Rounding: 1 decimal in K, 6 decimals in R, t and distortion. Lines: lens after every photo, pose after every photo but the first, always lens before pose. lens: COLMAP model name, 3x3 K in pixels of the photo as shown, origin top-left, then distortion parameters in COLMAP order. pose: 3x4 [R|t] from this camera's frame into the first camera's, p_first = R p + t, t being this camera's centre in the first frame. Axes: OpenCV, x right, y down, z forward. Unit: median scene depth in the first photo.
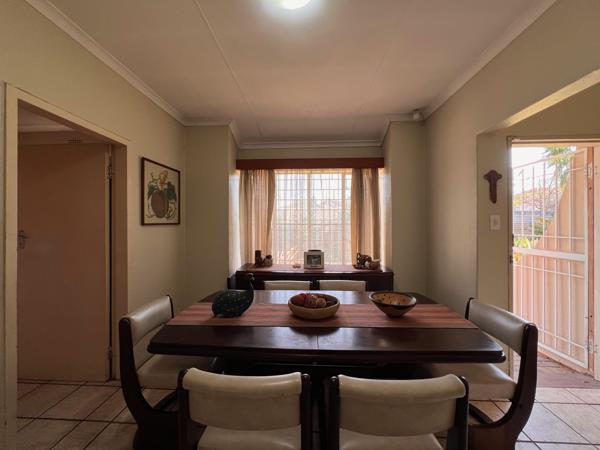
lens RADIAL K [[241.2, 0, 300.0], [0, 241.2, 225.0], [0, 0, 1]] dist [-0.000501, -0.000047]
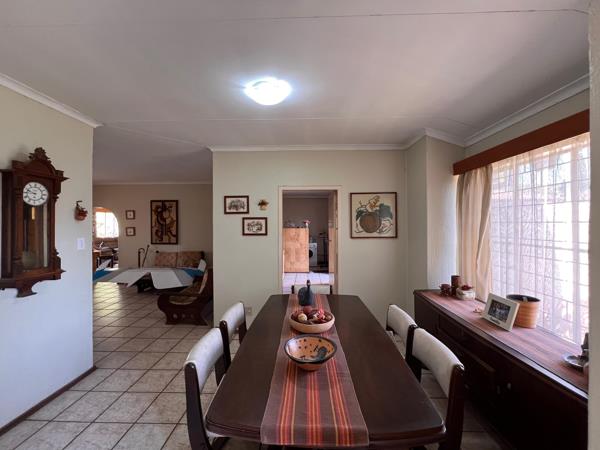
lens RADIAL K [[241.2, 0, 300.0], [0, 241.2, 225.0], [0, 0, 1]] dist [-0.000501, -0.000047]
pose [[0.021495, -0.001713, -0.999767, 0.710162], [-0.000557, 0.999998, -0.001725, -0.066545], [0.999769, 0.000594, 0.021494, 0.550774]]
